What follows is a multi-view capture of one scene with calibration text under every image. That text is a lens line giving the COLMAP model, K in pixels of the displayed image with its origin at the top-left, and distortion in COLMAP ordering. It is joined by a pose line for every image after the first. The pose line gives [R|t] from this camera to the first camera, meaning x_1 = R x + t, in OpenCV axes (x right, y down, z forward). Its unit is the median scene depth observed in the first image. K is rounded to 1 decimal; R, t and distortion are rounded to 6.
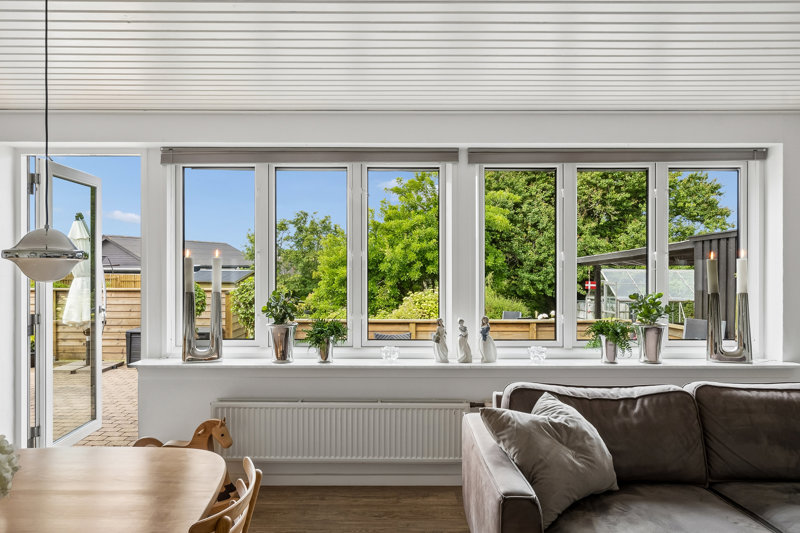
lens RADIAL K [[528.7, 0, 402.0], [0, 528.7, 263.4], [0, 0, 1]] dist [-0.015629, -0.000760]
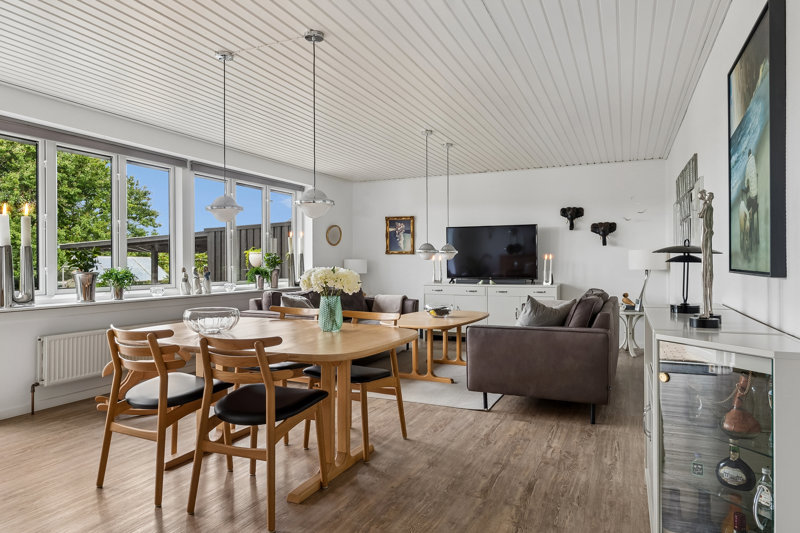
lens RADIAL K [[528.7, 0, 397.5], [0, 528.7, 263.1], [0, 0, 1]] dist [-0.015629, -0.000760]
pose [[0.402216, 0.002498, 0.915541, -1.113760], [0.001671, 0.999993, -0.003463, 0.099858], [-0.915543, 0.002923, 0.402209, -0.205968]]
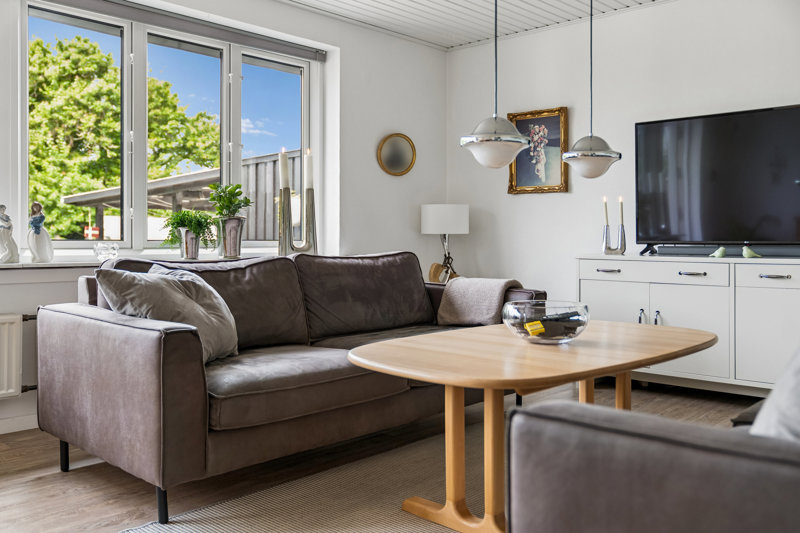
lens RADIAL K [[702.7, 0, 402.4], [0, 702.7, 263.7], [0, 0, 1]] dist [-0.009158, -0.002718]
pose [[0.682274, -0.018835, 0.730854, -0.217184], [-0.003773, 0.999564, 0.029281, 0.156385], [-0.731087, -0.022735, 0.681905, -0.058888]]
